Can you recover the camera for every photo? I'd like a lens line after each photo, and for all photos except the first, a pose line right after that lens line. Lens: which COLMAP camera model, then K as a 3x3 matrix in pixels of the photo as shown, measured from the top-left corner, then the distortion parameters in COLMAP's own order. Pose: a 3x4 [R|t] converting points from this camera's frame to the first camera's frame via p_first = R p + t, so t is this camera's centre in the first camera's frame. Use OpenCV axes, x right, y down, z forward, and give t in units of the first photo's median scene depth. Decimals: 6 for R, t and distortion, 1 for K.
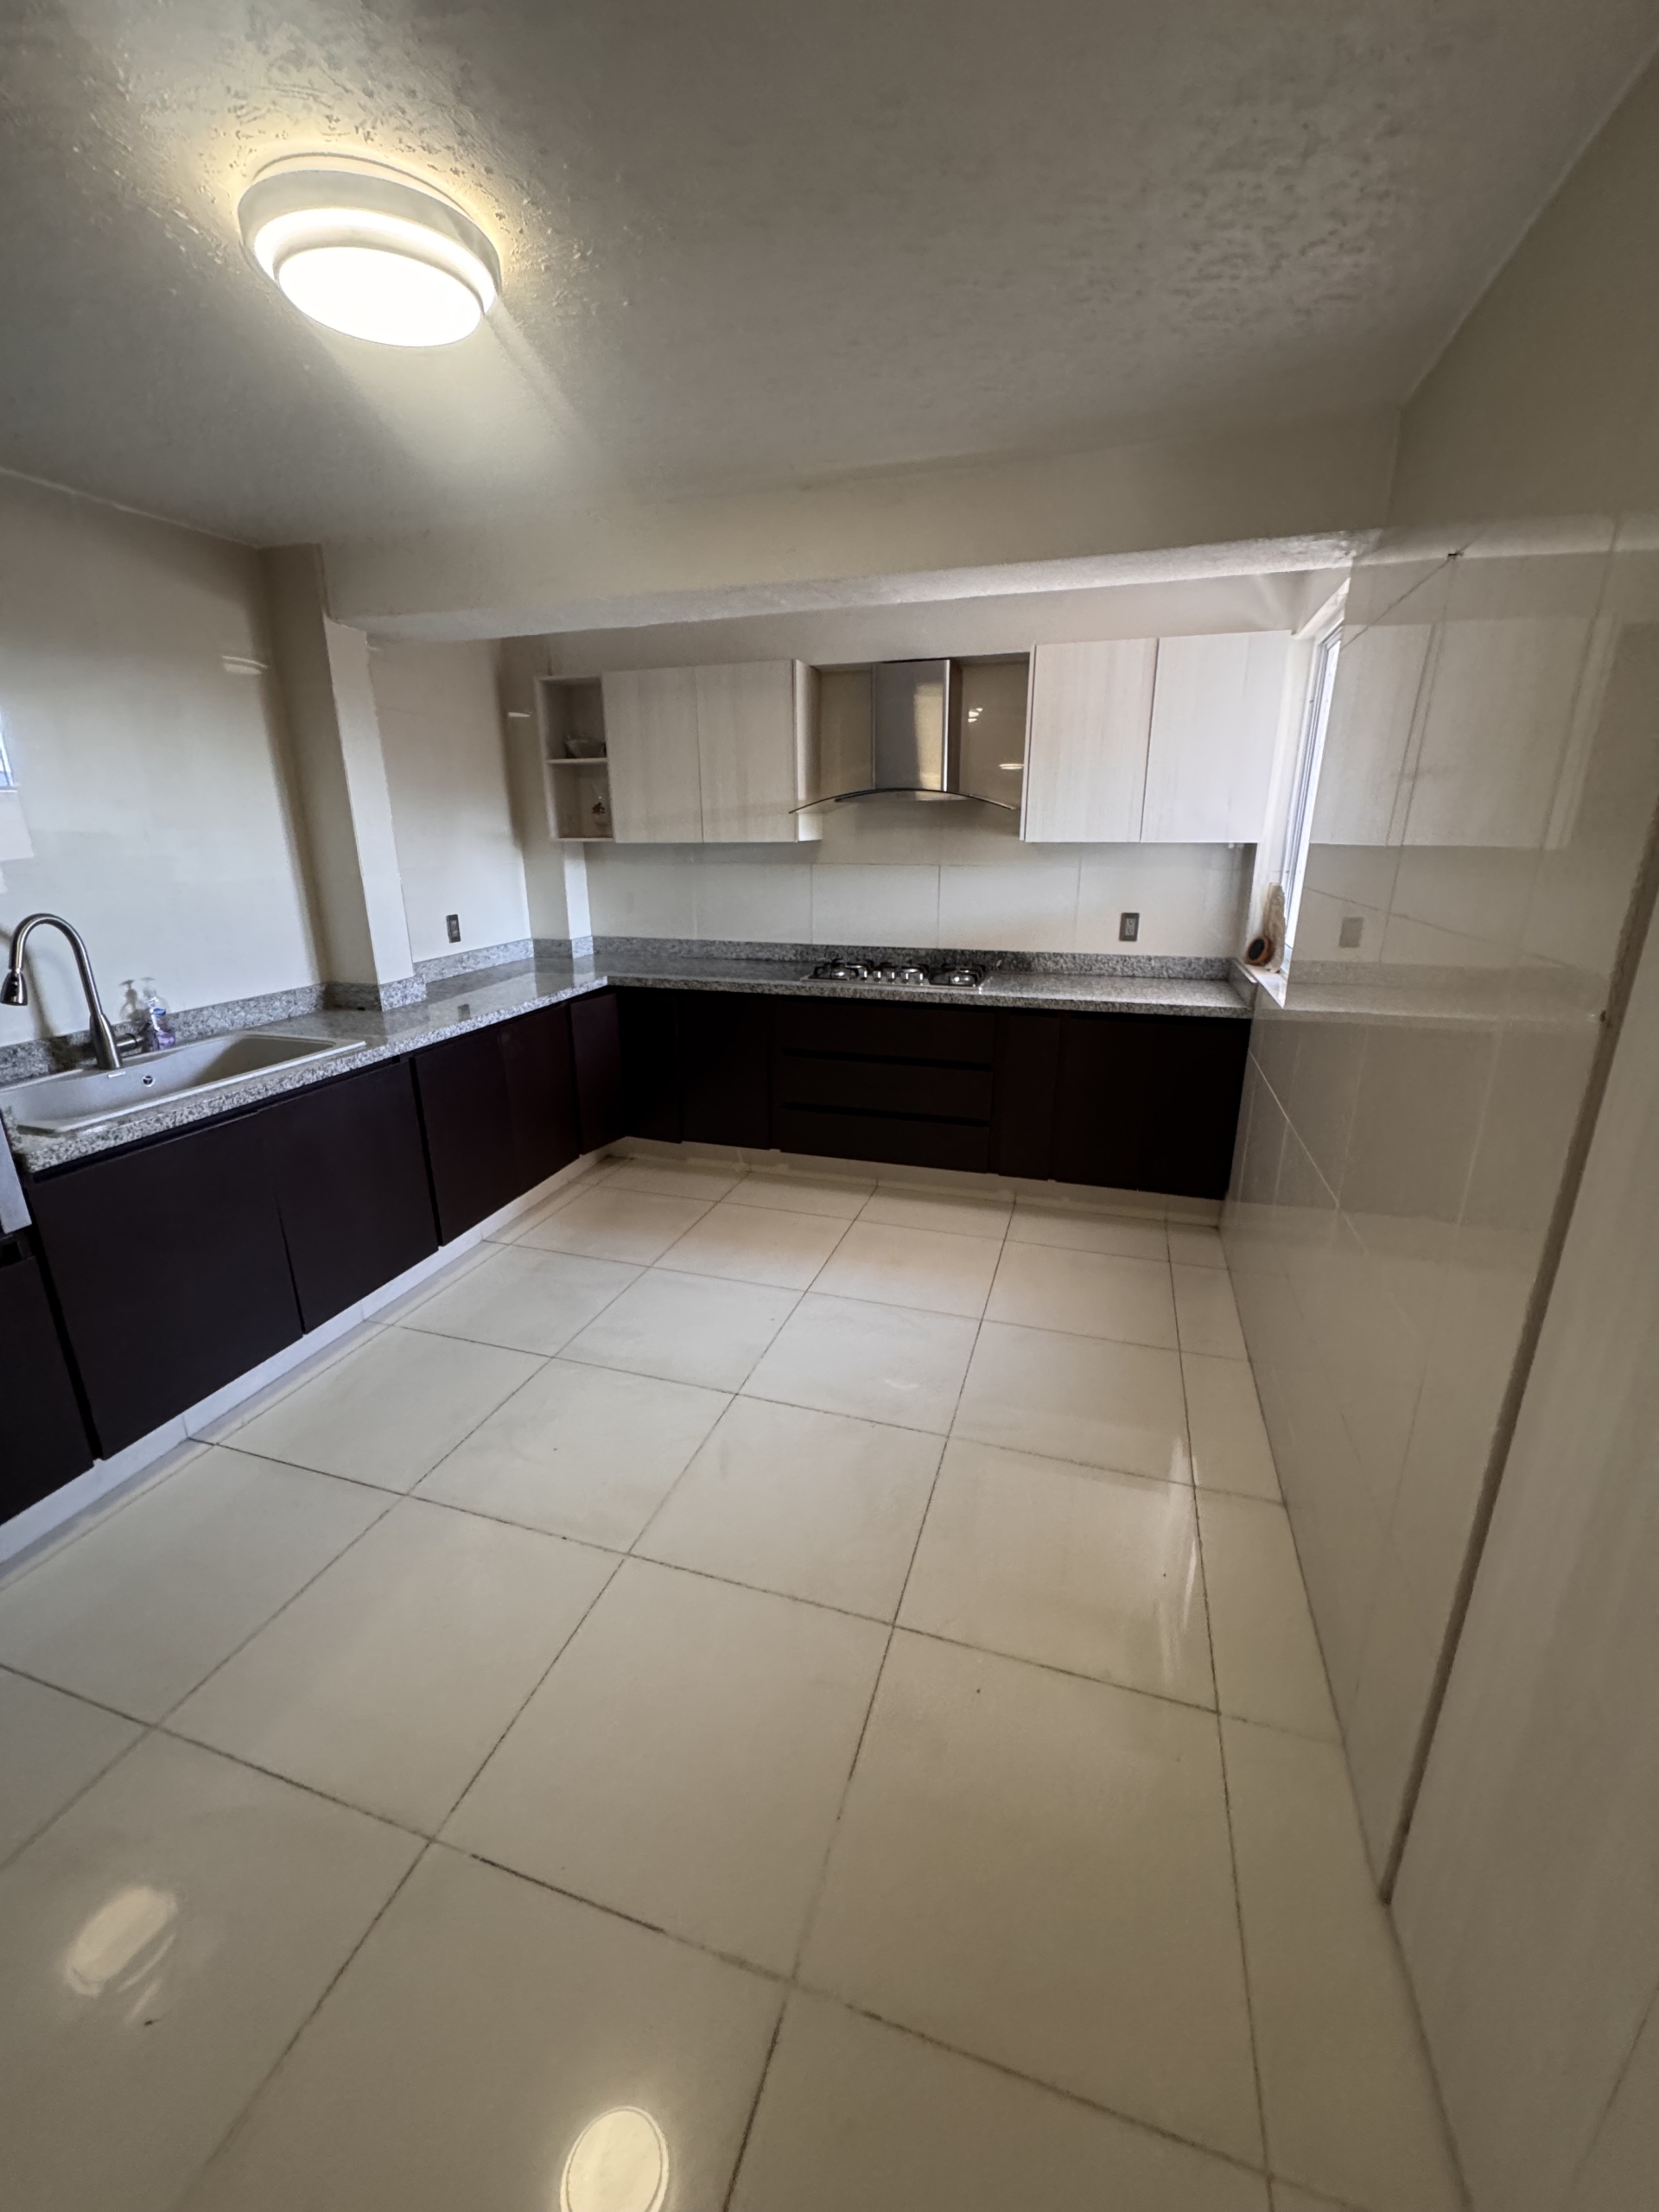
lens RADIAL K [[885.1, 0, 819.0], [0, 885.1, 1103.8], [0, 0, 1]] dist [0.000212, -0.000119]
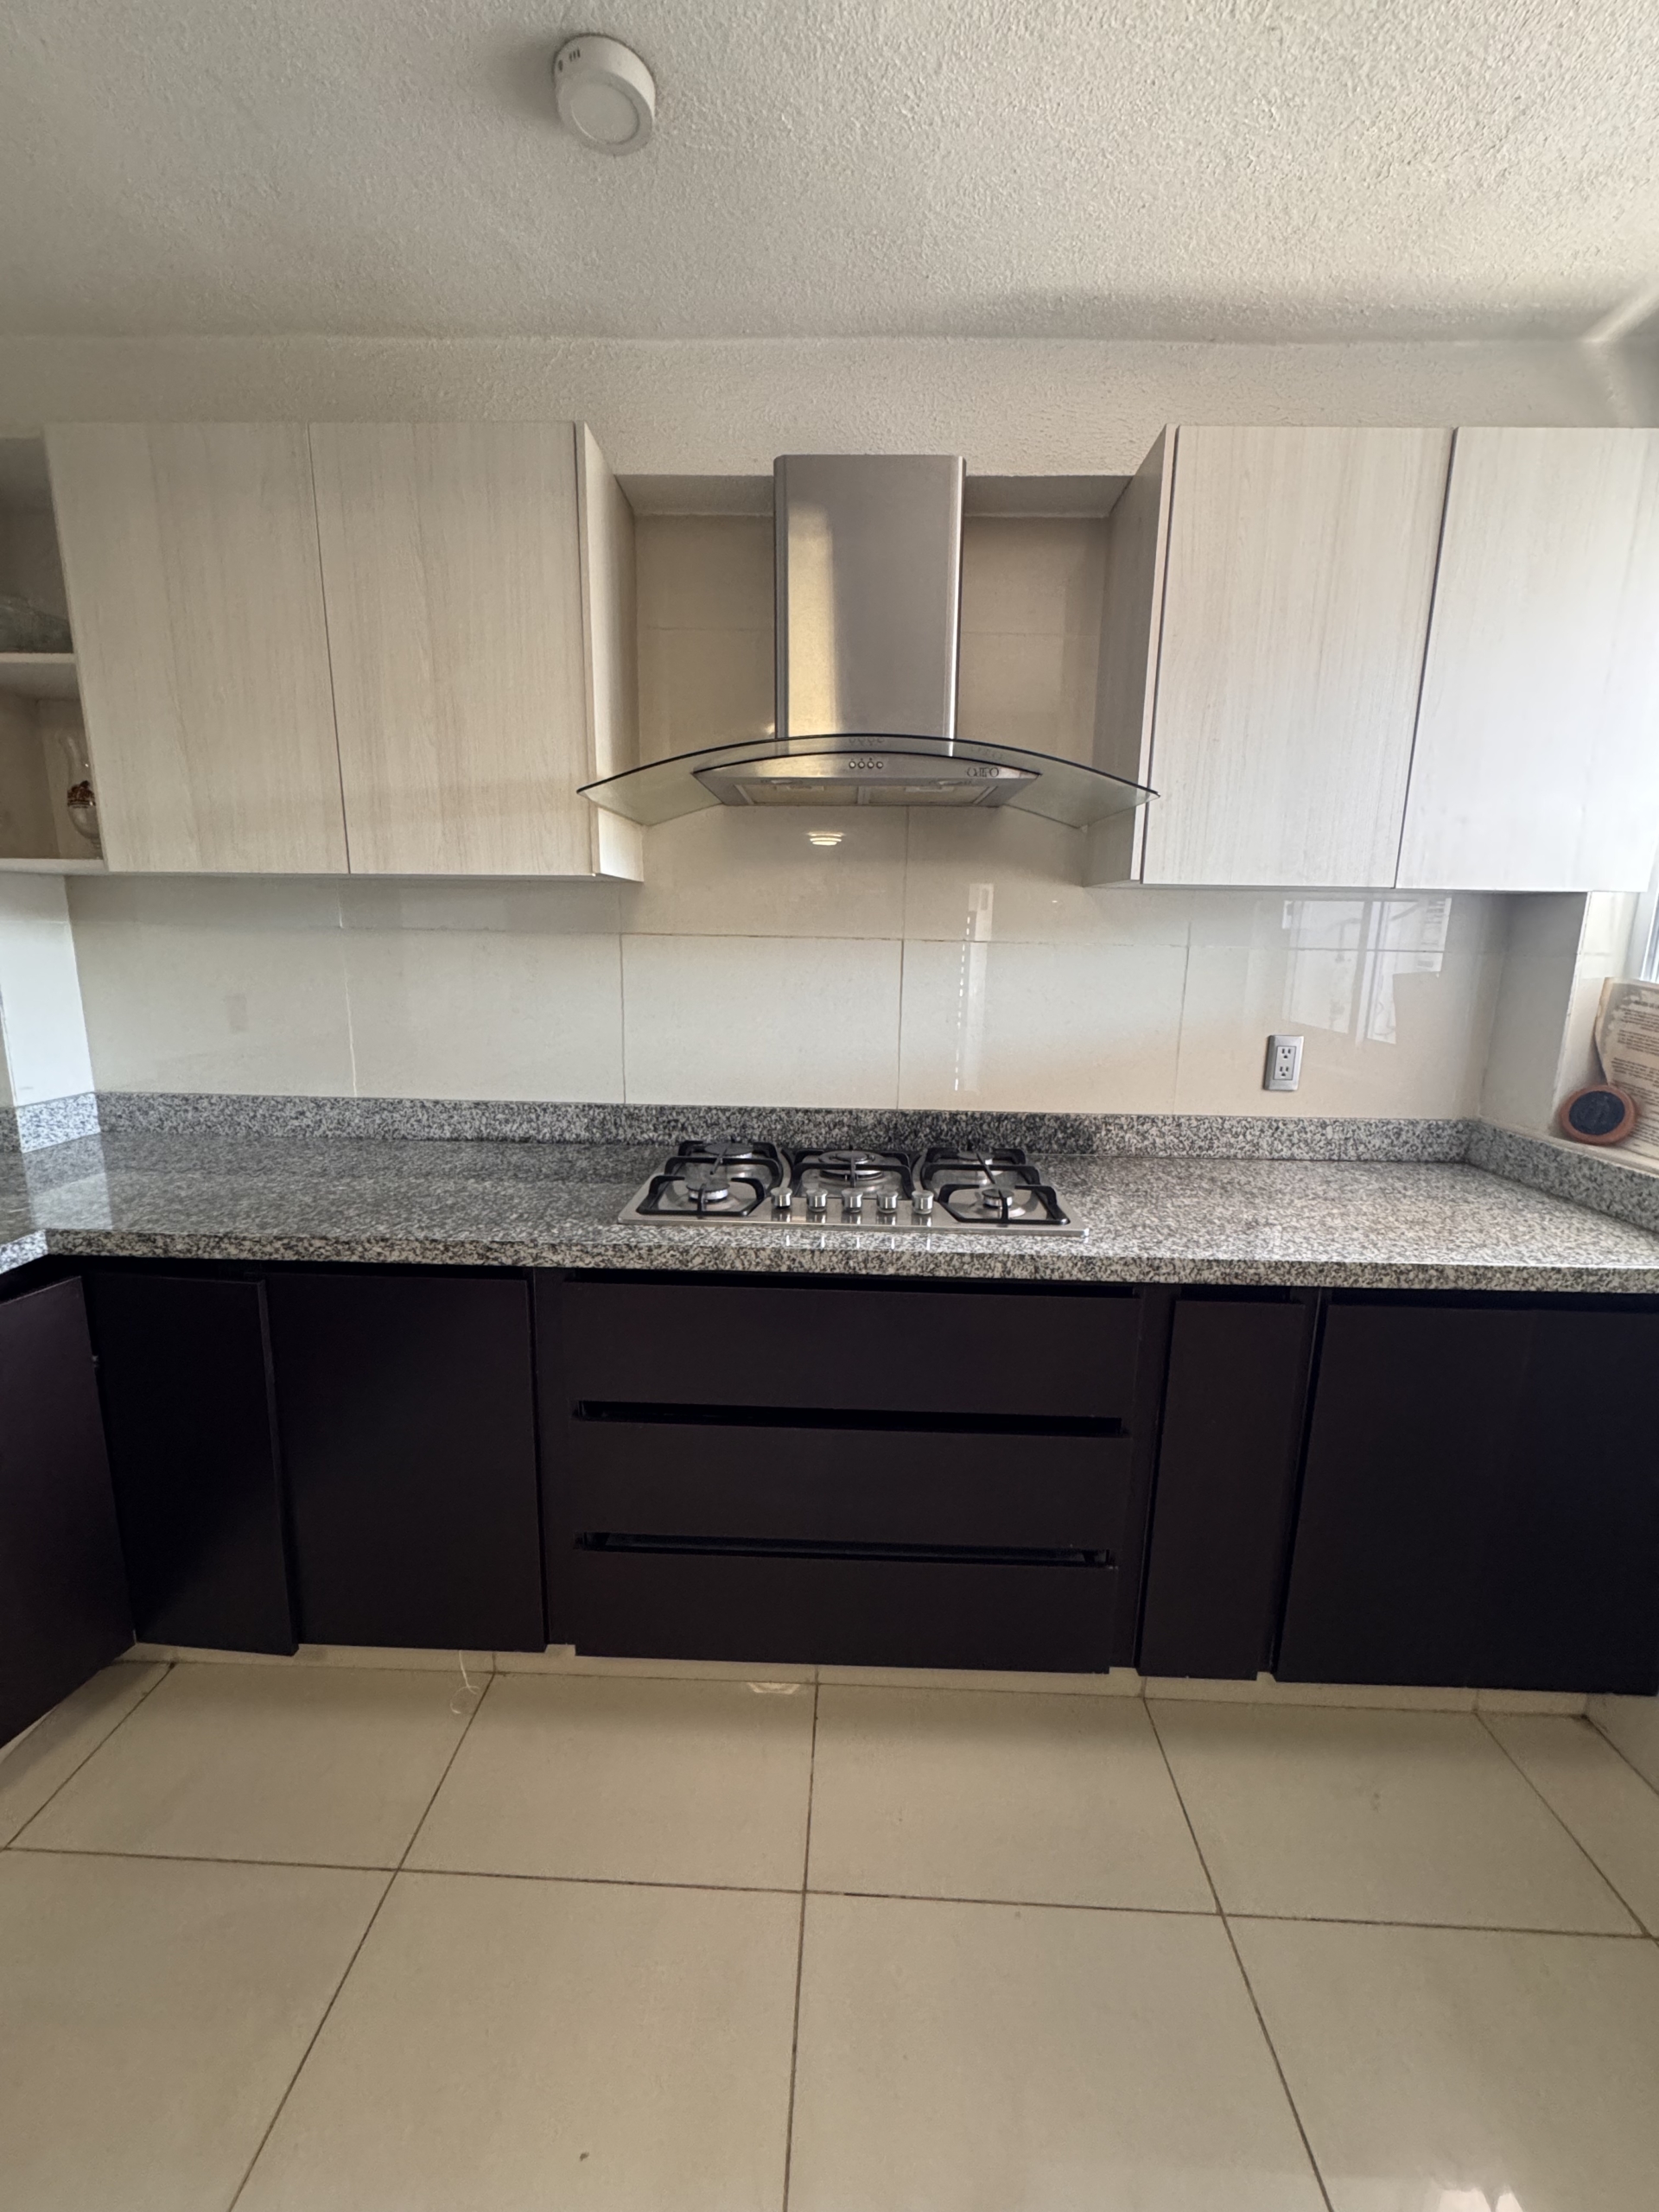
lens RADIAL K [[885.1, 0, 822.2], [0, 885.1, 1098.7], [0, 0, 1]] dist [0.000212, -0.000119]
pose [[0.963053, -0.031125, 0.267506, -0.035886], [0.061458, 0.992489, -0.105778, -0.140196], [-0.262204, 0.118311, 0.957732, 0.579354]]
